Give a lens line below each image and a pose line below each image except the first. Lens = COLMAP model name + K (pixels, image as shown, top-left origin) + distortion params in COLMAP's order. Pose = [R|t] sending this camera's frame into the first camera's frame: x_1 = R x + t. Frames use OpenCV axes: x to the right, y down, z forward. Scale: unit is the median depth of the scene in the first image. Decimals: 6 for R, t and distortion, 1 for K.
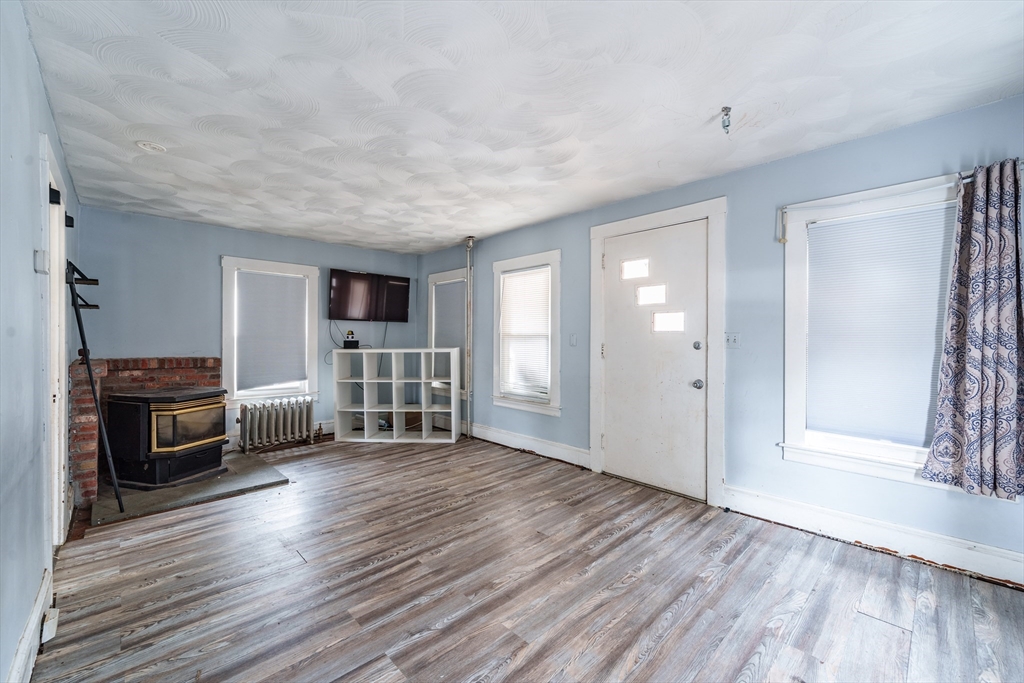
lens RADIAL K [[419.1, 0, 495.2], [0, 419.1, 337.8], [0, 0, 1]] dist [-0.000866, 0.000014]
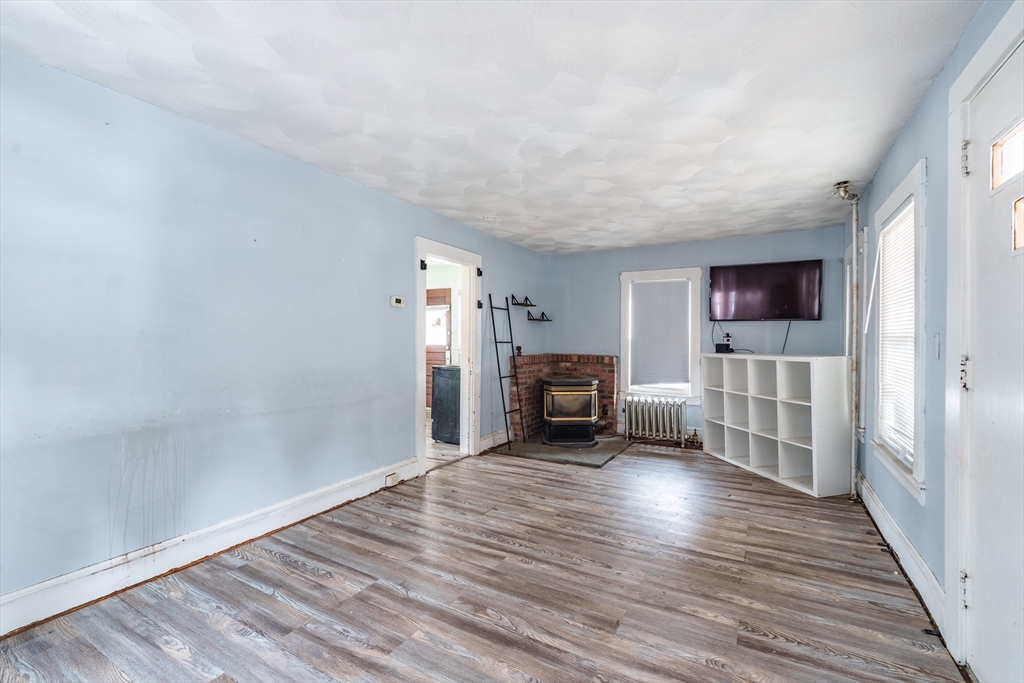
lens RADIAL K [[419.1, 0, 537.2], [0, 419.1, 337.0], [0, 0, 1]] dist [-0.000866, 0.000014]
pose [[0.331785, -0.003559, -0.943348, 0.558318], [-0.006857, 0.999957, -0.006185, 0.000167], [0.943330, 0.008521, 0.331746, 0.502283]]
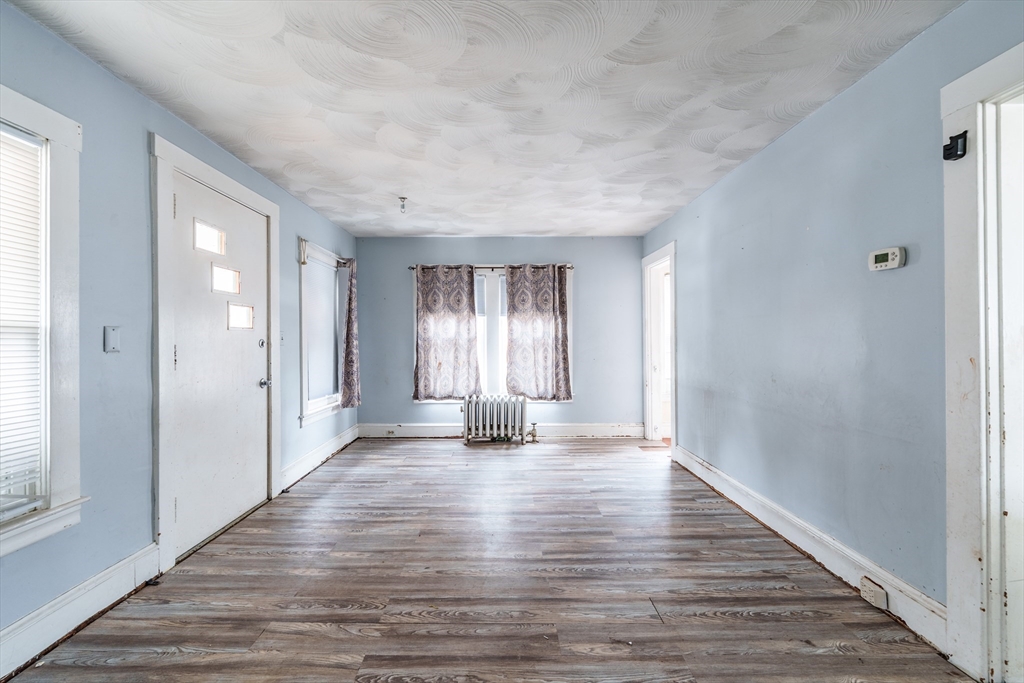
lens RADIAL K [[419.1, 0, 518.7], [0, 419.1, 340.4], [0, 0, 1]] dist [-0.000866, 0.000014]
pose [[-0.765449, -0.001102, 0.643496, -0.543566], [0.004827, 0.999961, 0.007453, 0.005892], [-0.643479, 0.008811, -0.765413, 1.245504]]
